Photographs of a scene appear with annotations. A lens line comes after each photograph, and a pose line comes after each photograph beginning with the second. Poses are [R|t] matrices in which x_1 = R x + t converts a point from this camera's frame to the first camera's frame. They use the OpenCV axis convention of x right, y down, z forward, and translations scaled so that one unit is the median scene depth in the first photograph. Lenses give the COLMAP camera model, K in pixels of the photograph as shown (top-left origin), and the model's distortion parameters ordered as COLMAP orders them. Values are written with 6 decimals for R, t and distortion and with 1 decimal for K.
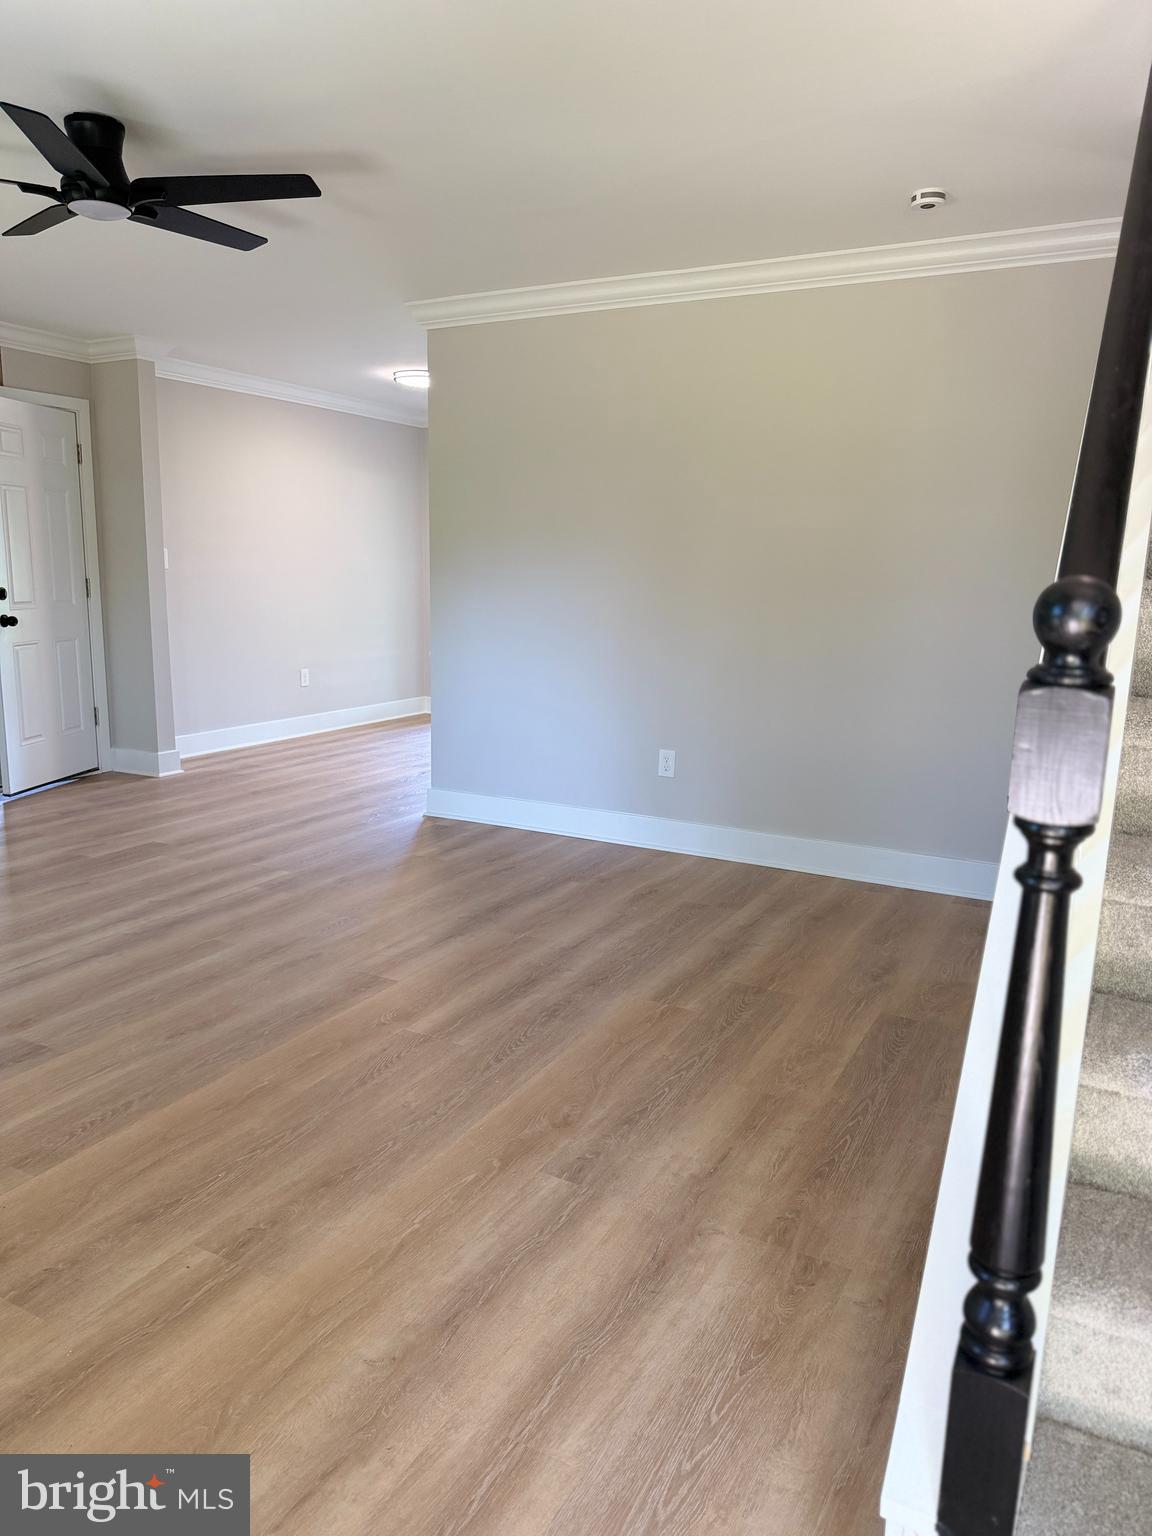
lens RADIAL K [[1081.5, 0, 576.0], [0, 1081.5, 768.0], [0, 0, 1]] dist [0.127256, -0.173947]
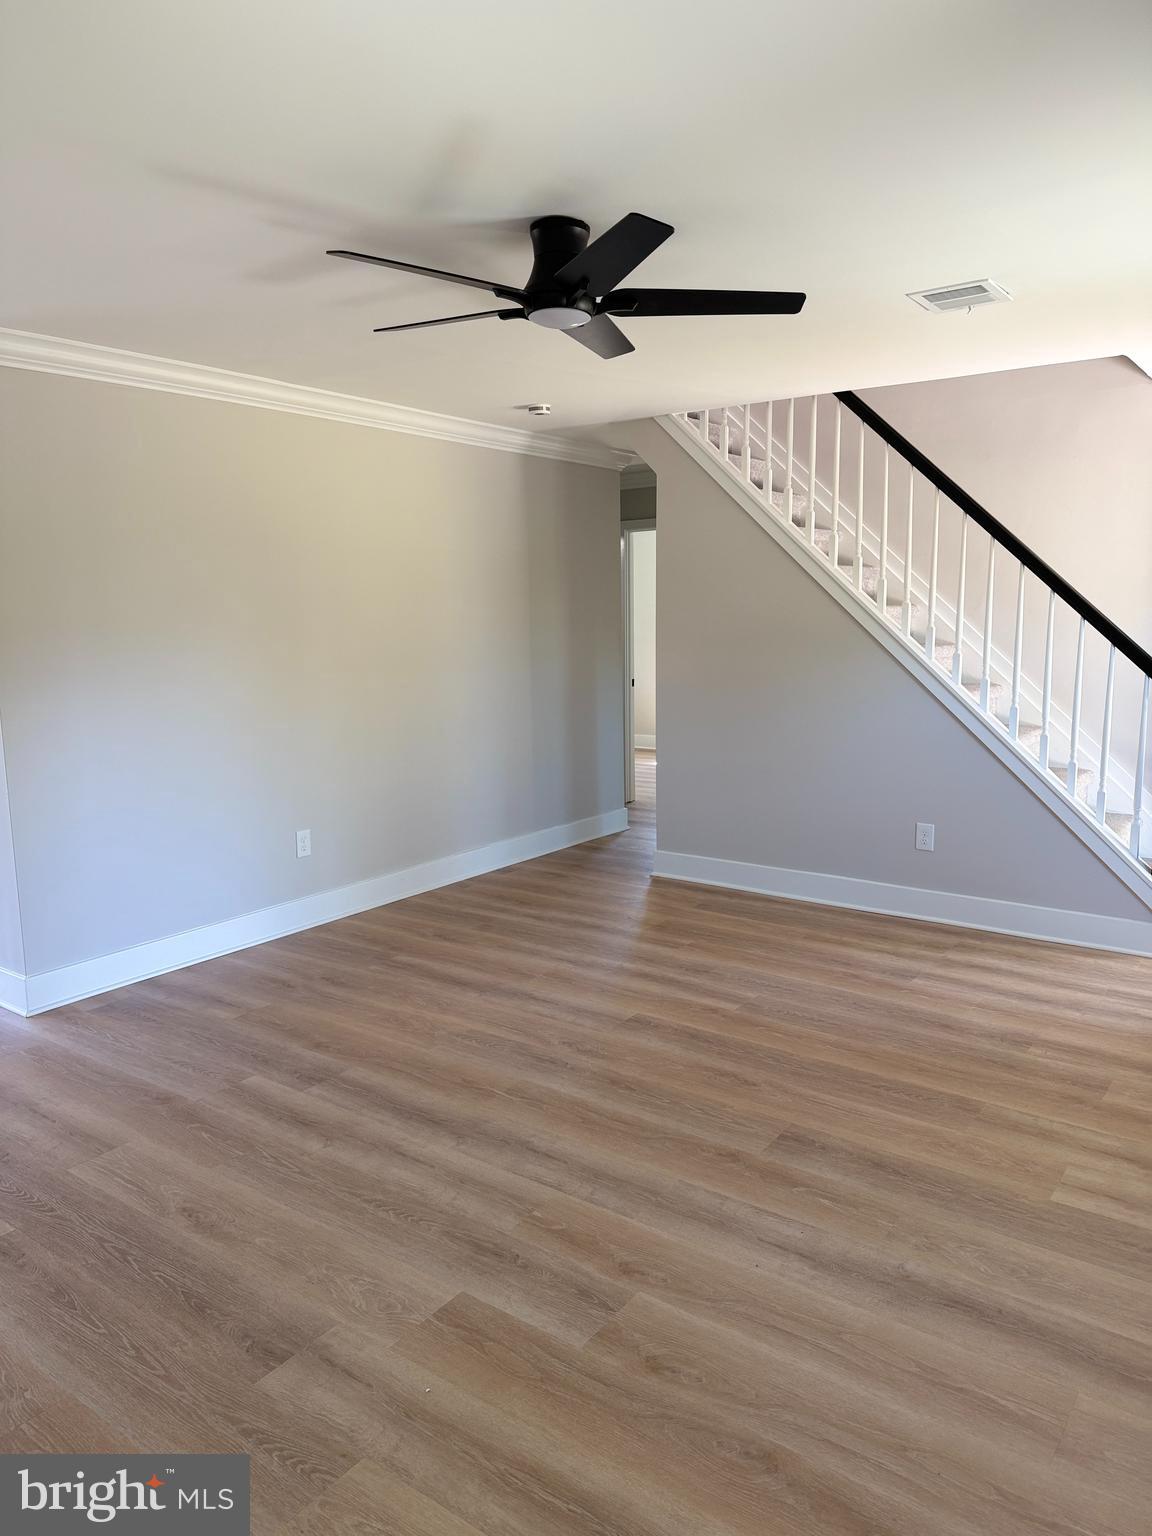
lens RADIAL K [[1081.5, 0, 576.0], [0, 1081.5, 768.0], [0, 0, 1]] dist [0.127256, -0.173947]
pose [[0.128368, -0.161744, 0.978448, -1.080639], [0.197552, 0.971008, 0.134596, -0.198010], [-0.971851, 0.176017, 0.156599, 0.699984]]
